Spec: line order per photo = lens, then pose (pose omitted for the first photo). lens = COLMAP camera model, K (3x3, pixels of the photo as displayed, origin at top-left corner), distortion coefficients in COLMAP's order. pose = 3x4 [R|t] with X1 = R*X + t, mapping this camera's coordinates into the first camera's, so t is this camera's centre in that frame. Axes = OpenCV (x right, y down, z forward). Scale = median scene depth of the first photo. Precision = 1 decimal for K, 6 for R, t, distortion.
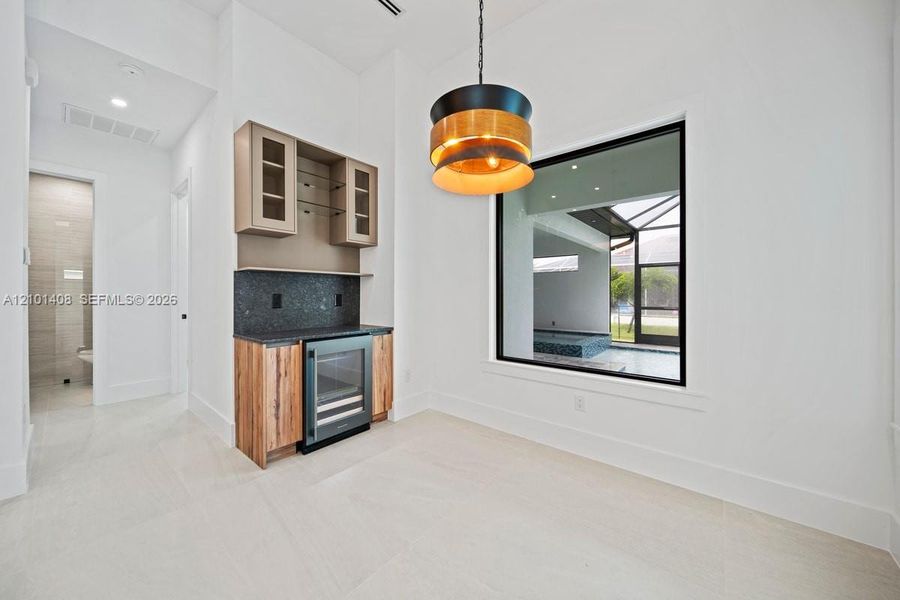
lens RADIAL K [[317.3, 0, 455.0], [0, 317.3, 295.6], [0, 0, 1]] dist [-0.002699, -0.000281]
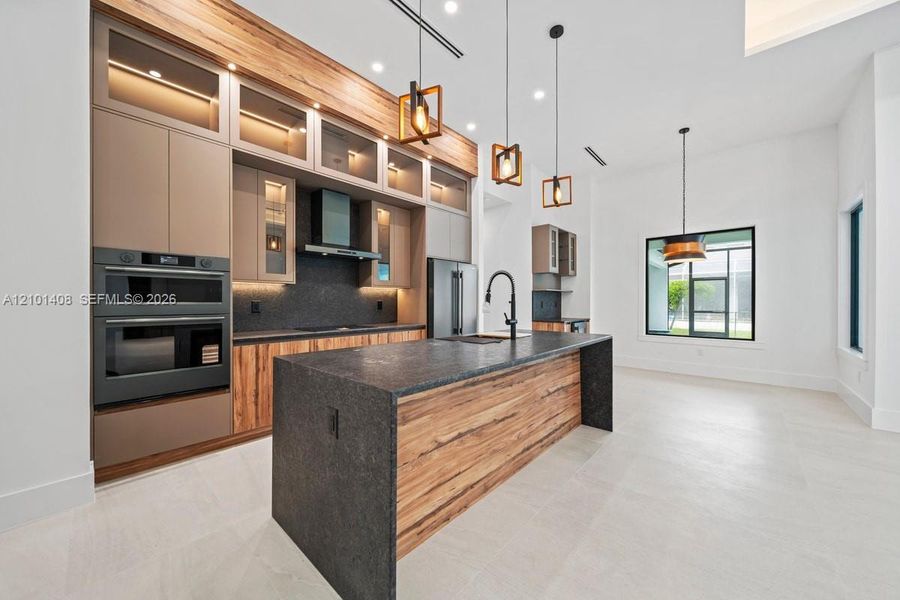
lens RADIAL K [[324.4, 0, 449.5], [0, 324.4, 303.1], [0, 0, 1]] dist [0.000503, -0.000018]
pose [[0.999041, 0.000096, -0.043786, -0.986766], [-0.000054, 1.000000, 0.000962, 0.004042], [0.043786, -0.000959, 0.999040, -1.037967]]
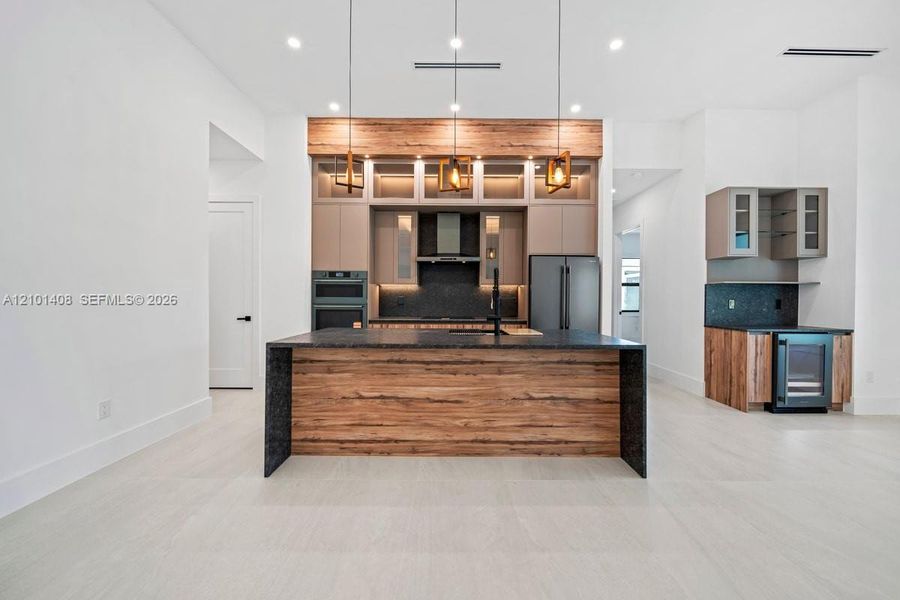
lens RADIAL K [[313.9, 0, 450.0], [0, 313.9, 300.0], [0, 0, 1]] dist [-0.005512, -0.000126]
pose [[0.640650, 0.010154, -0.767766, -0.272071], [-0.009144, 0.999943, 0.005595, 0.002960], [0.767779, 0.003436, 0.640706, -0.800437]]
